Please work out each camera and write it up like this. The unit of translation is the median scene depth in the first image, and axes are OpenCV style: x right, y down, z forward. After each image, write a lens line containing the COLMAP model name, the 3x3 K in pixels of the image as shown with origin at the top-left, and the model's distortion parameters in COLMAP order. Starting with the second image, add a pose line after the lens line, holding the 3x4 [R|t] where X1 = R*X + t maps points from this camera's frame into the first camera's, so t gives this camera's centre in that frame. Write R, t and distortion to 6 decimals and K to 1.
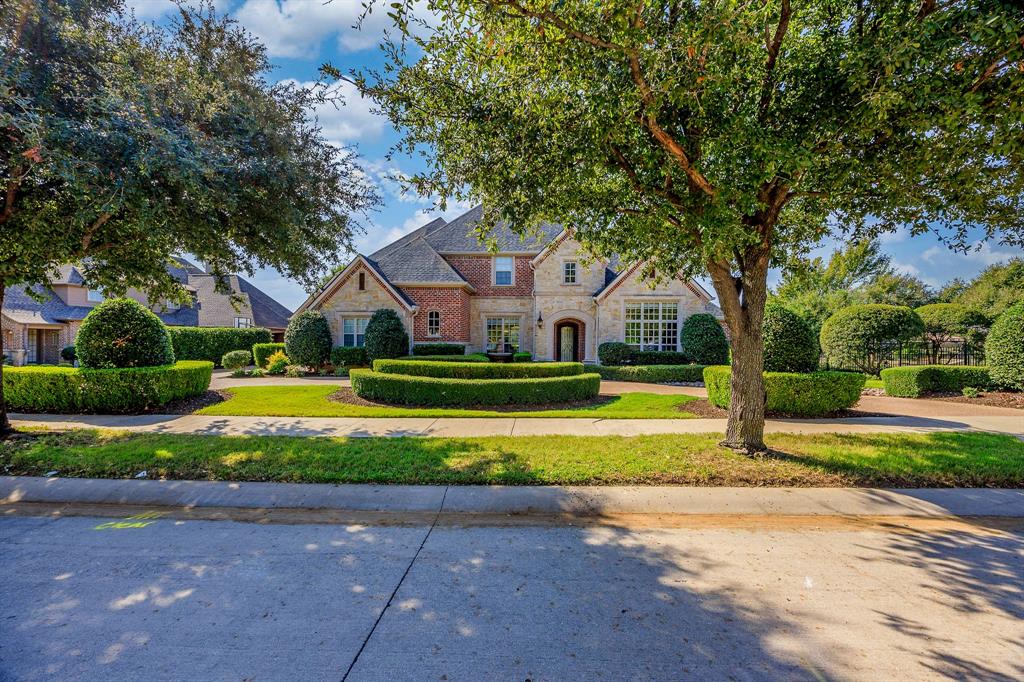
lens RADIAL K [[398.8, 0, 513.4], [0, 398.8, 343.8], [0, 0, 1]] dist [-0.006140, -0.000102]
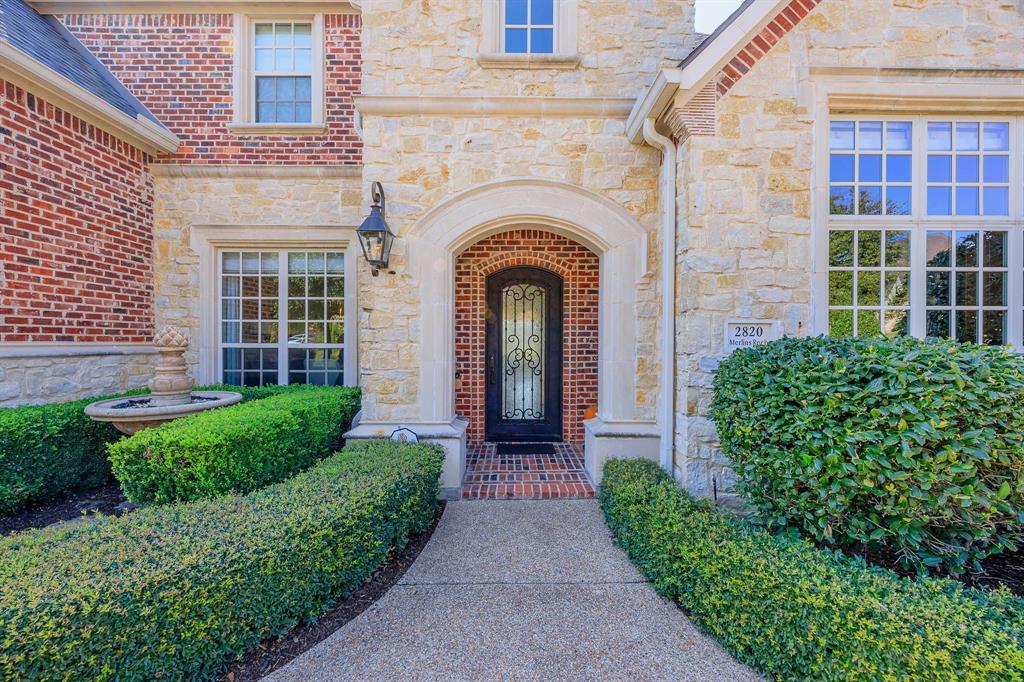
lens RADIAL K [[398.8, 0, 513.9], [0, 398.8, 342.5], [0, 0, 1]] dist [-0.006140, -0.000102]
pose [[0.998189, -0.005074, 0.059938, 0.125842], [0.005299, 0.999979, -0.003599, -0.002586], [-0.059919, 0.003910, 0.998196, 0.822838]]
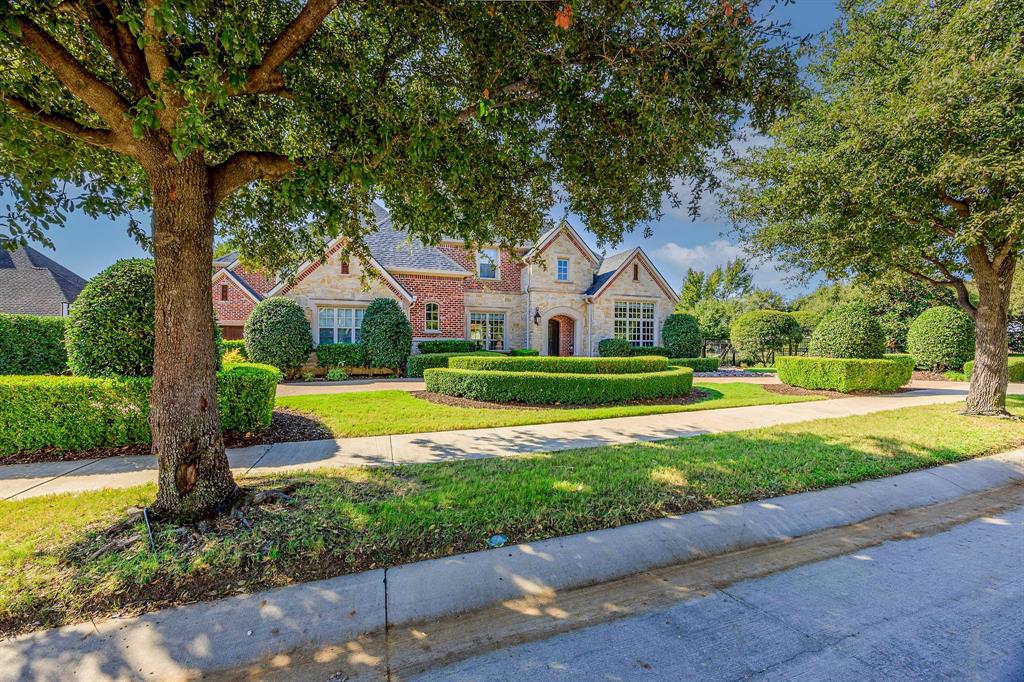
lens RADIAL K [[398.8, 0, 511.6], [0, 398.8, 339.9], [0, 0, 1]] dist [-0.006140, -0.000102]
pose [[0.925464, 0.001459, 0.378833, -0.375445], [0.002261, 0.999953, -0.009376, 0.008446], [-0.378829, 0.009534, 0.925418, 0.117006]]
